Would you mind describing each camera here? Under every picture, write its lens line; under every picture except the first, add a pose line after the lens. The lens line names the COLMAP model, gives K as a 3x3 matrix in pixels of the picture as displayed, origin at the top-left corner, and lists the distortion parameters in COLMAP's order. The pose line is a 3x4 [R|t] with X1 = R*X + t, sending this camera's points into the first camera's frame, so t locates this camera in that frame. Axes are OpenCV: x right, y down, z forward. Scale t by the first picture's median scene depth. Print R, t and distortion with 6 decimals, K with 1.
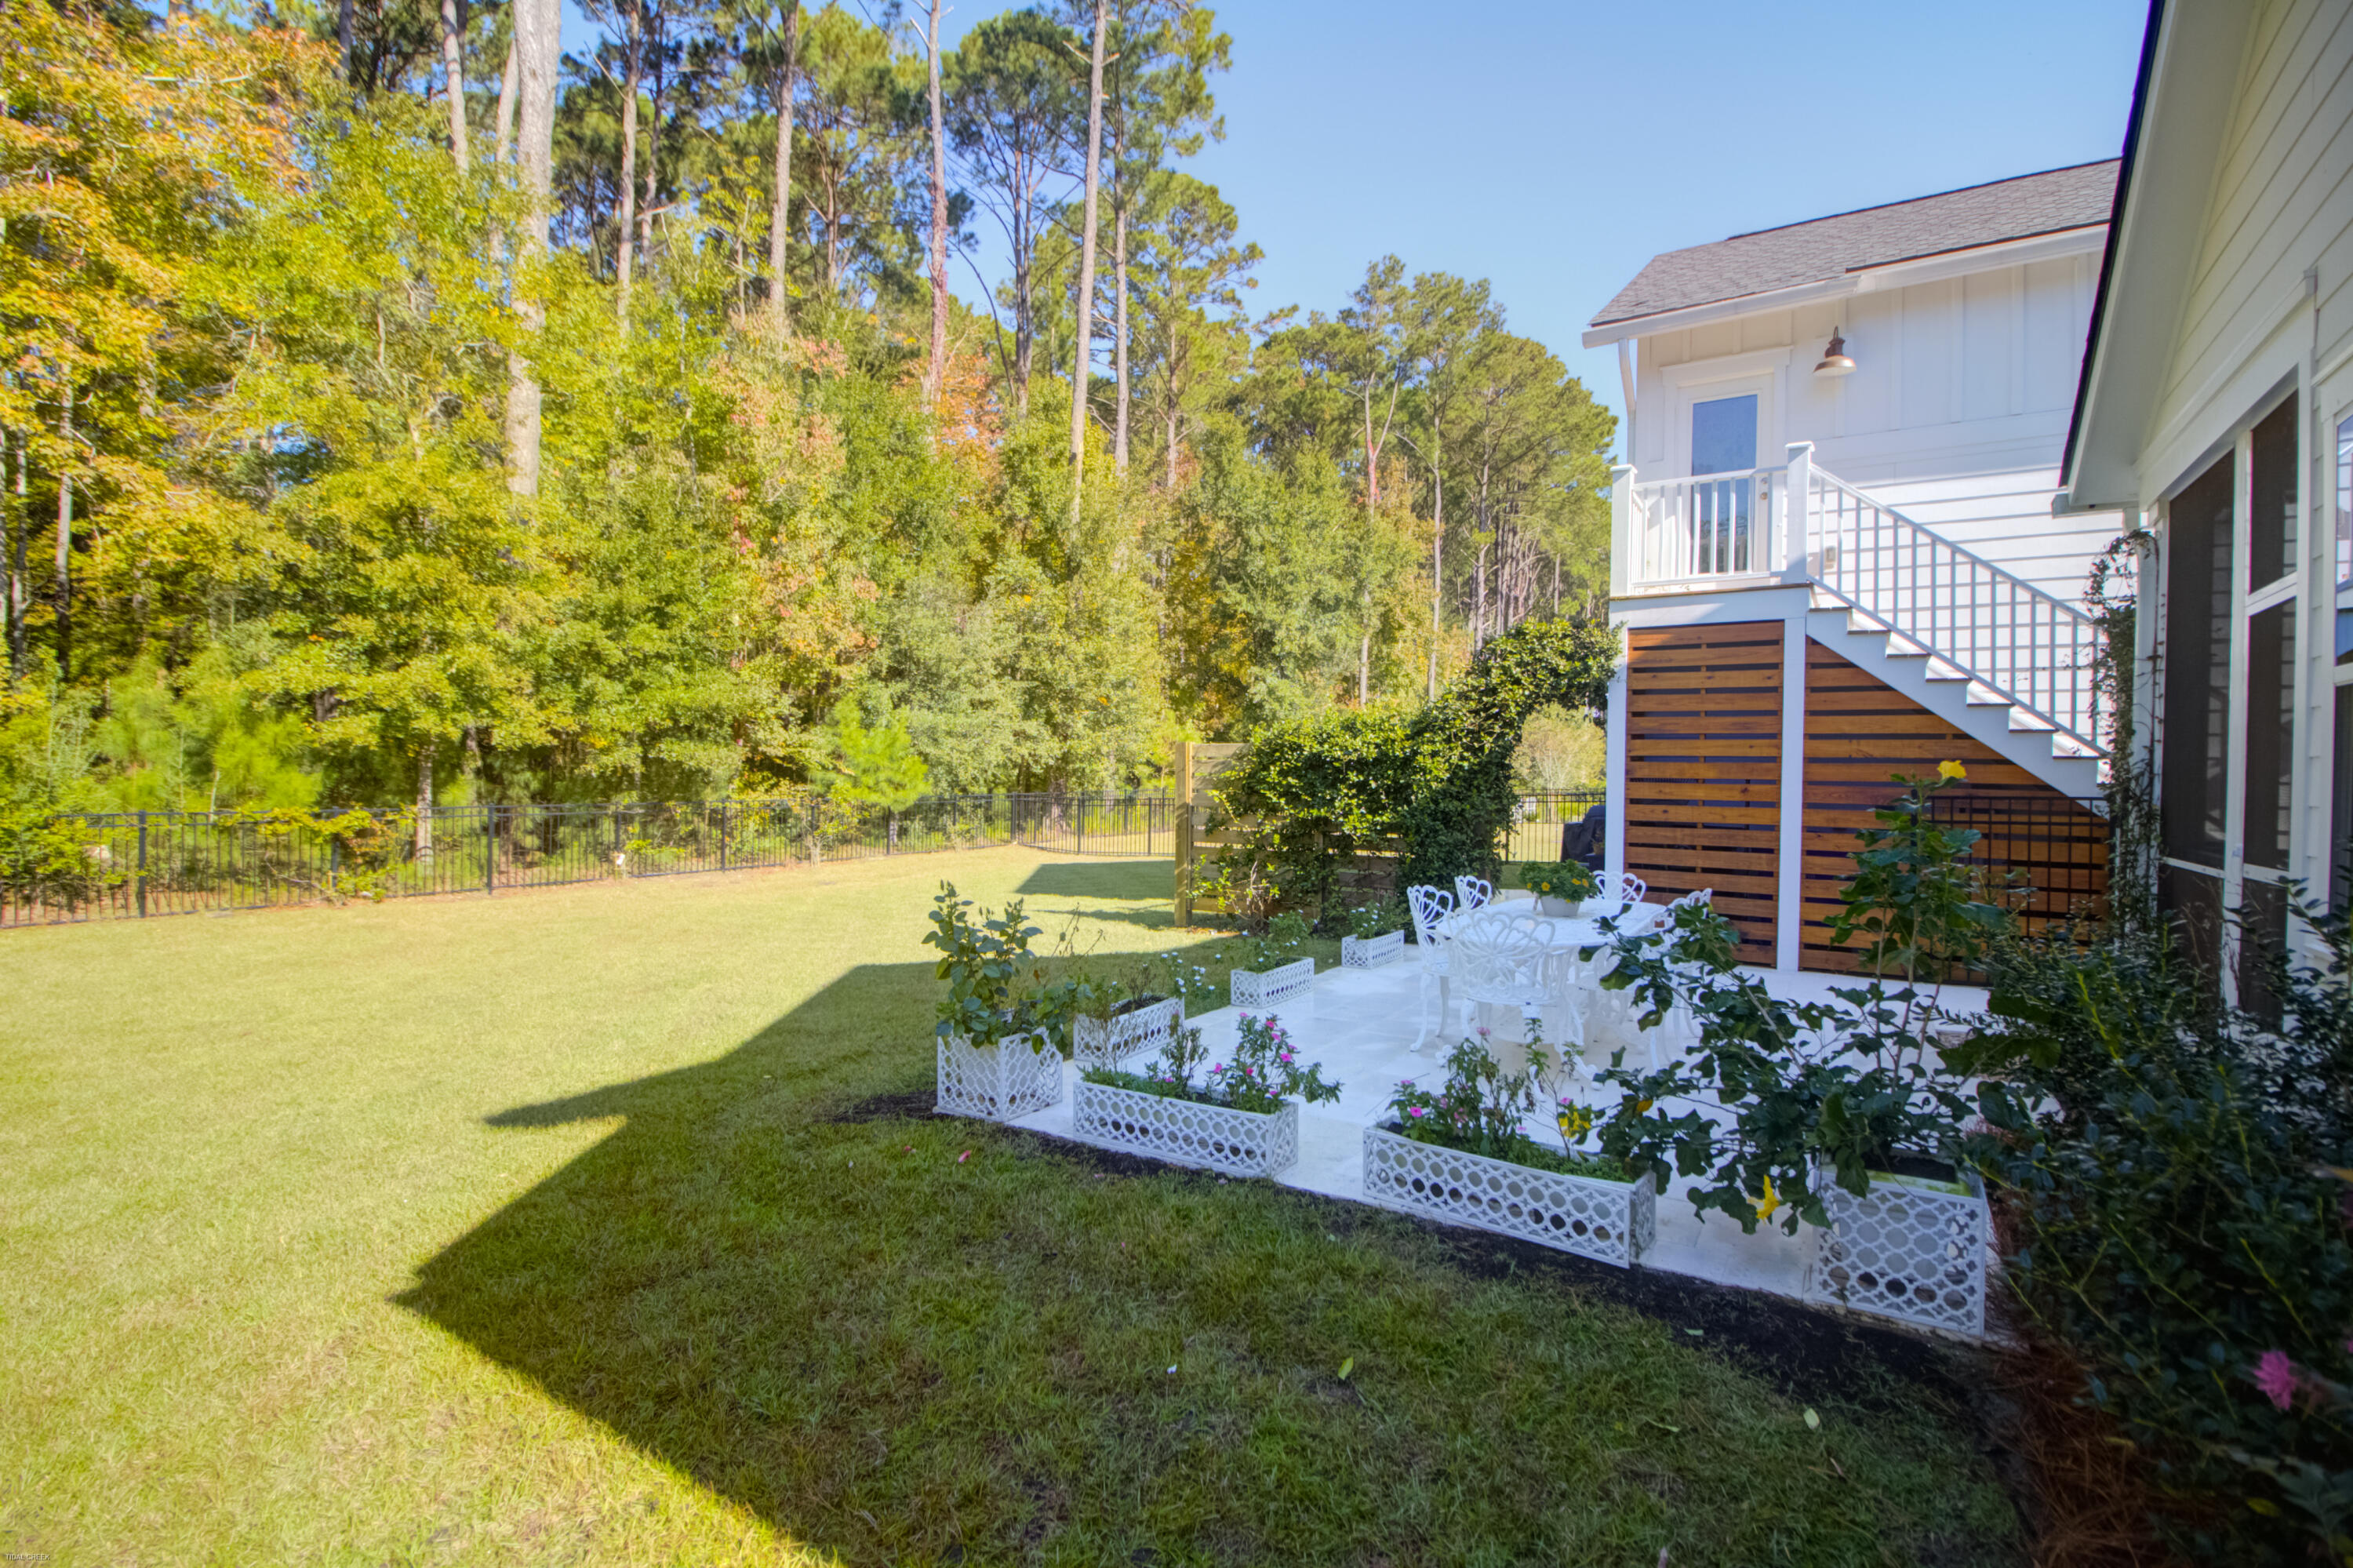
lens RADIAL K [[1084.1, 0, 1170.3], [0, 1084.1, 780.0], [0, 0, 1]] dist [-0.000771, -0.013453]
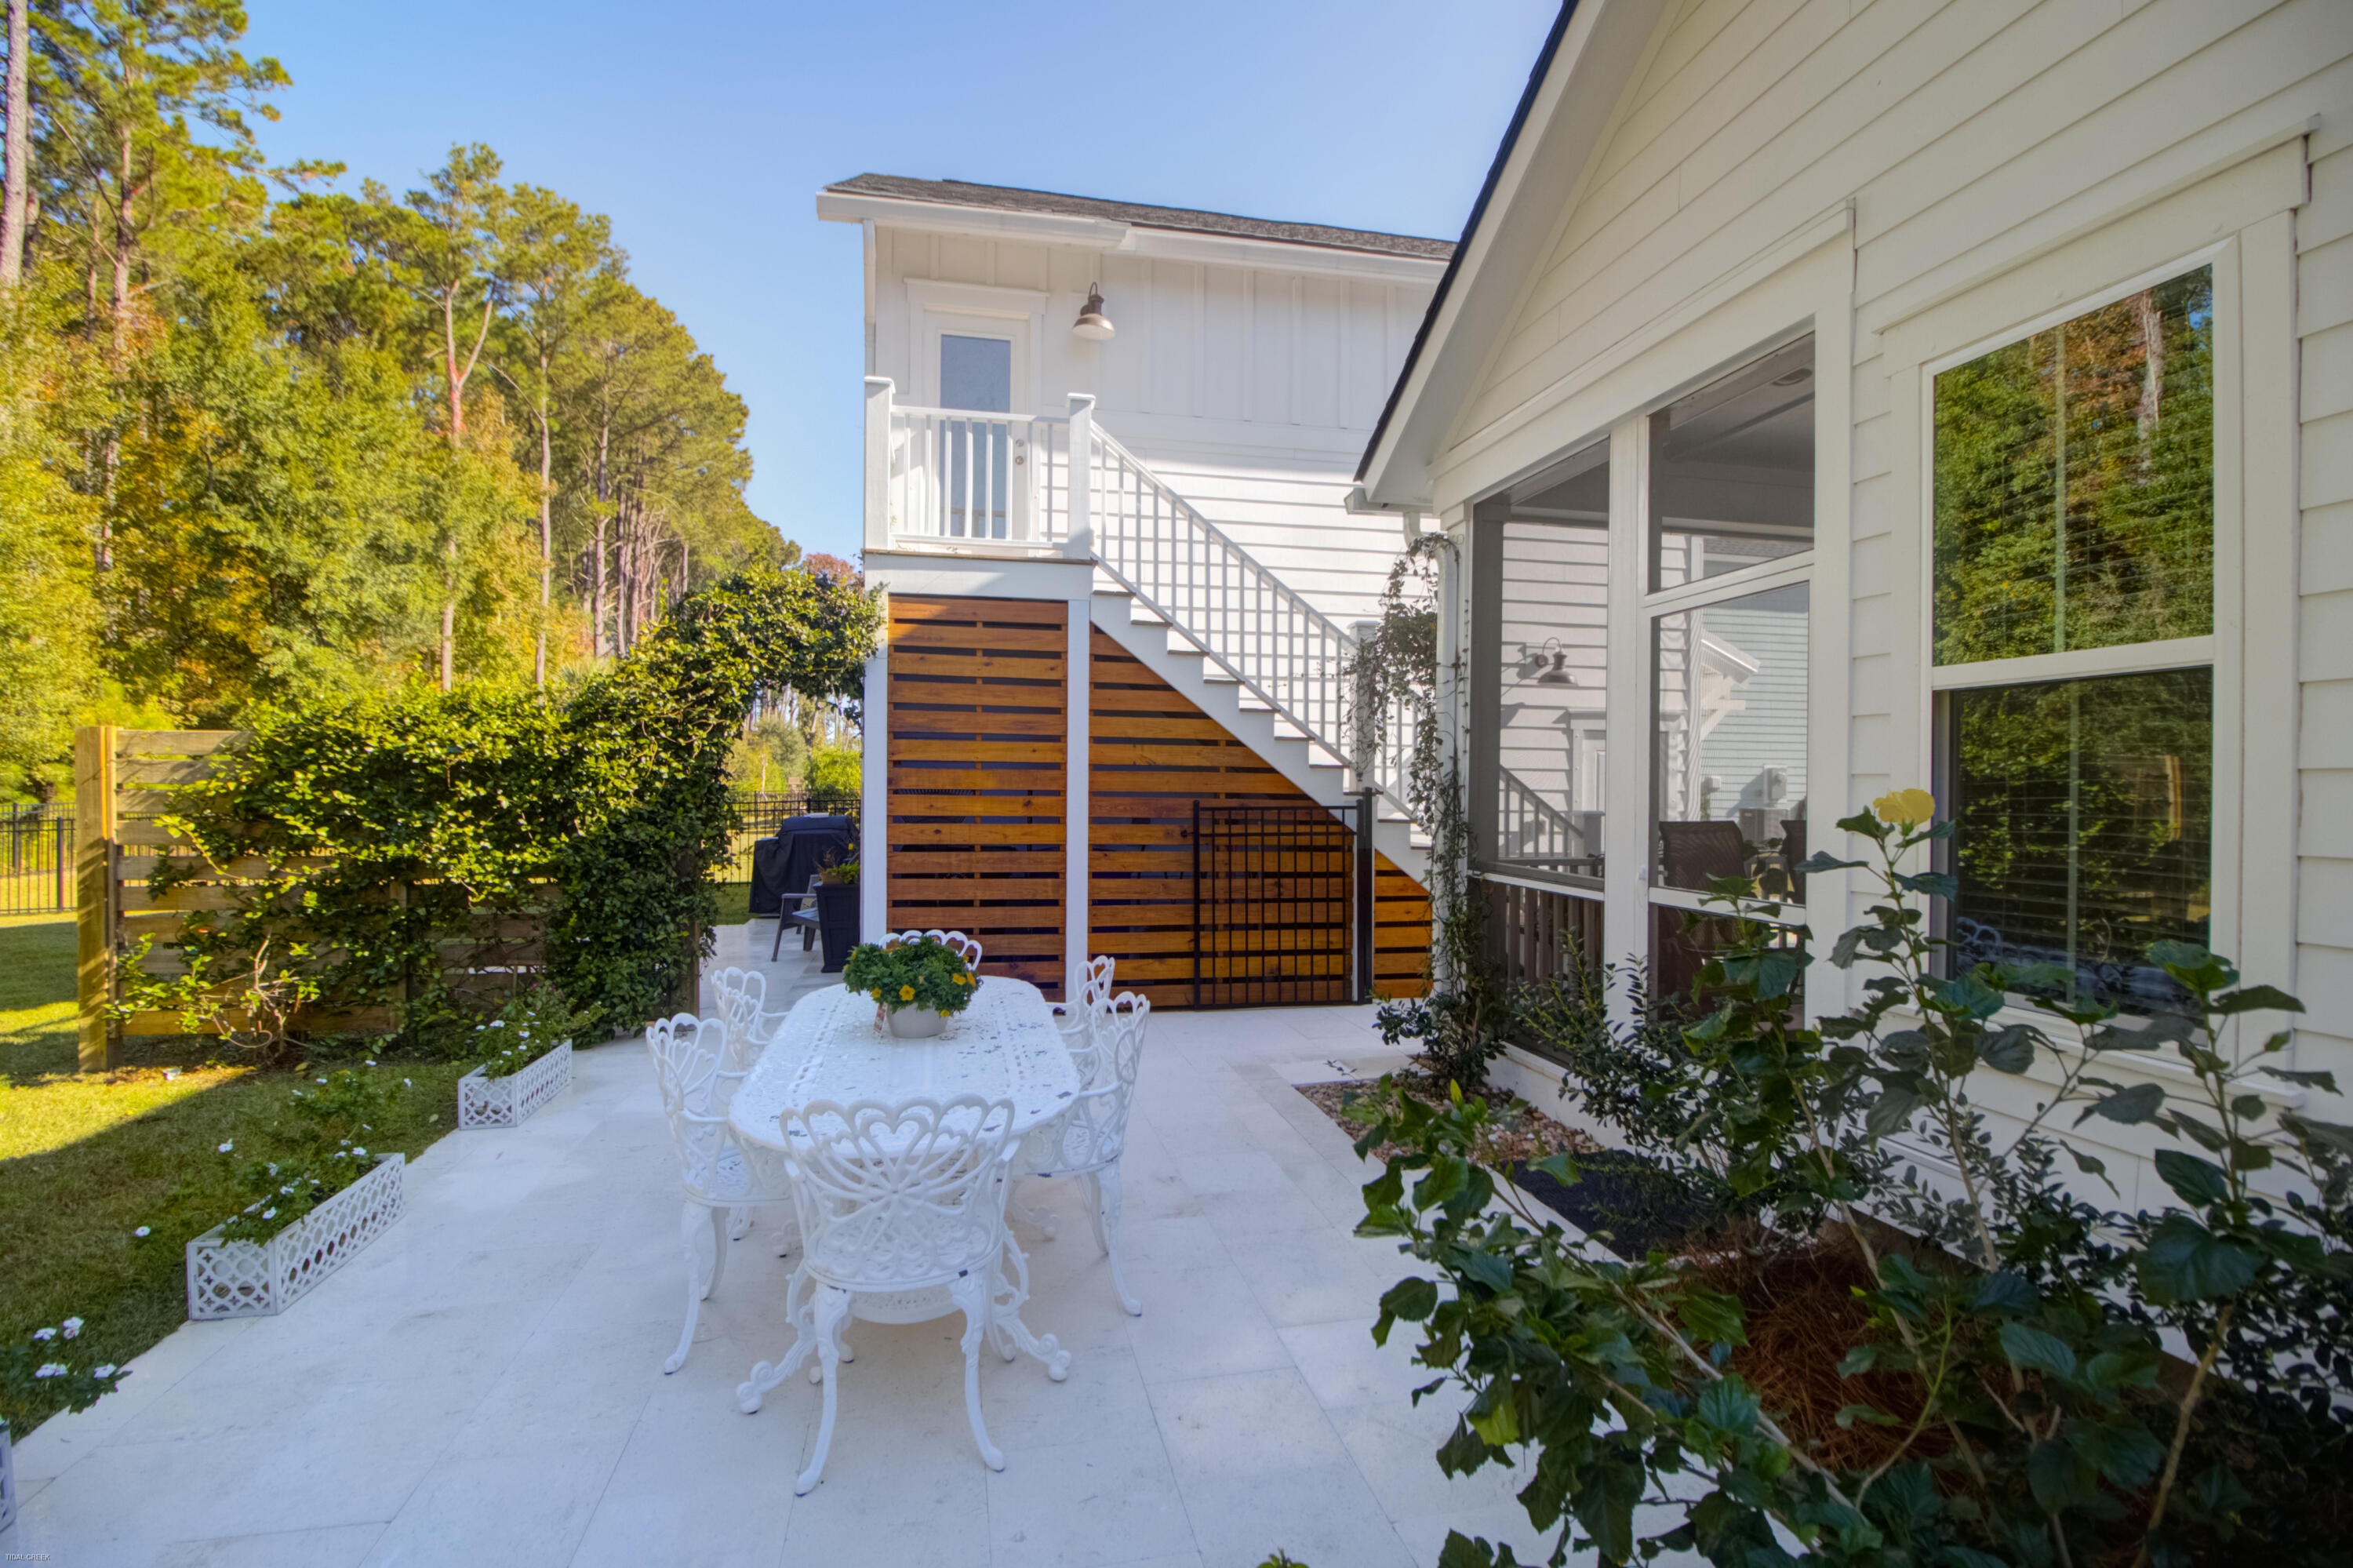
lens RADIAL K [[1079.1, 0, 1170.3], [0, 1079.1, 793.3], [0, 0, 1]] dist [-0.000624, -0.012172]
pose [[0.716949, -0.012669, 0.697010, 0.020206], [0.004192, 0.999895, 0.013863, -0.005224], [-0.697113, -0.007017, 0.716927, 0.191425]]
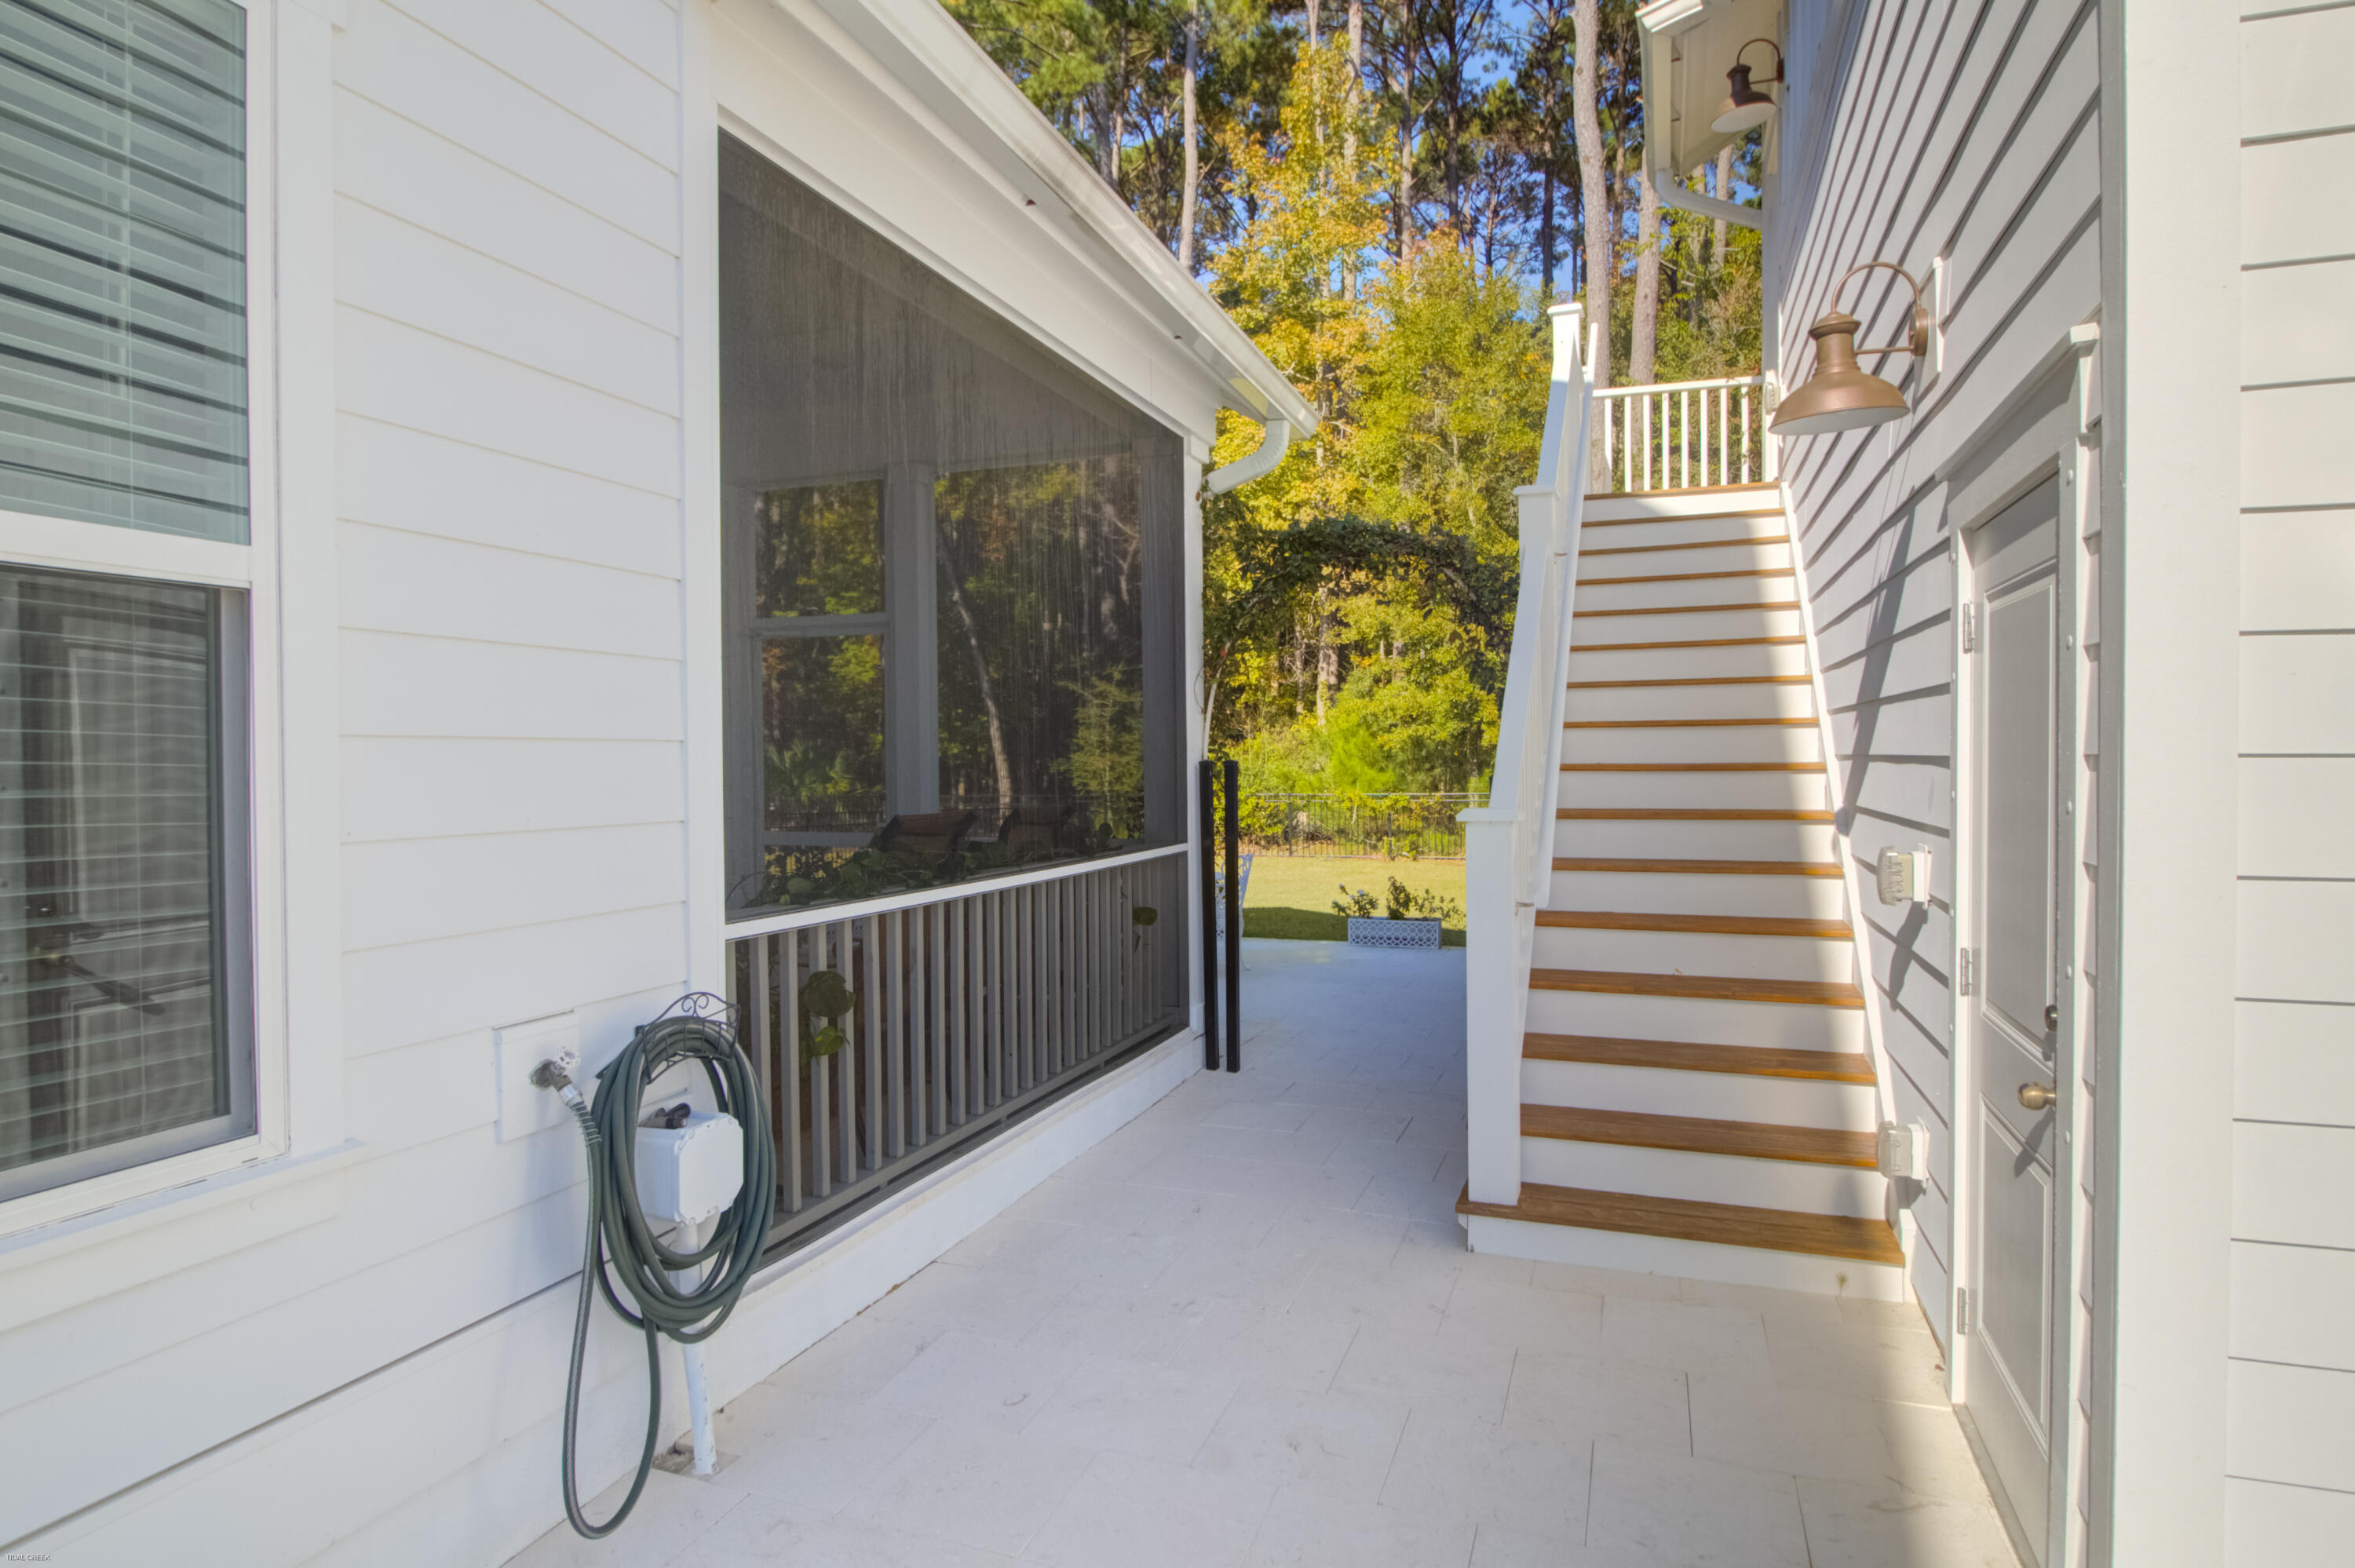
lens RADIAL K [[1322.0, 0, 1176.0], [0, 1322.0, 775.2], [0, 0, 1]] dist [-0.000379, 0.000026]
pose [[0.214691, -0.003624, -0.976675, 0.808547], [0.007311, 0.999971, -0.002104, 0.003061], [0.976655, -0.006688, 0.214711, 0.303973]]
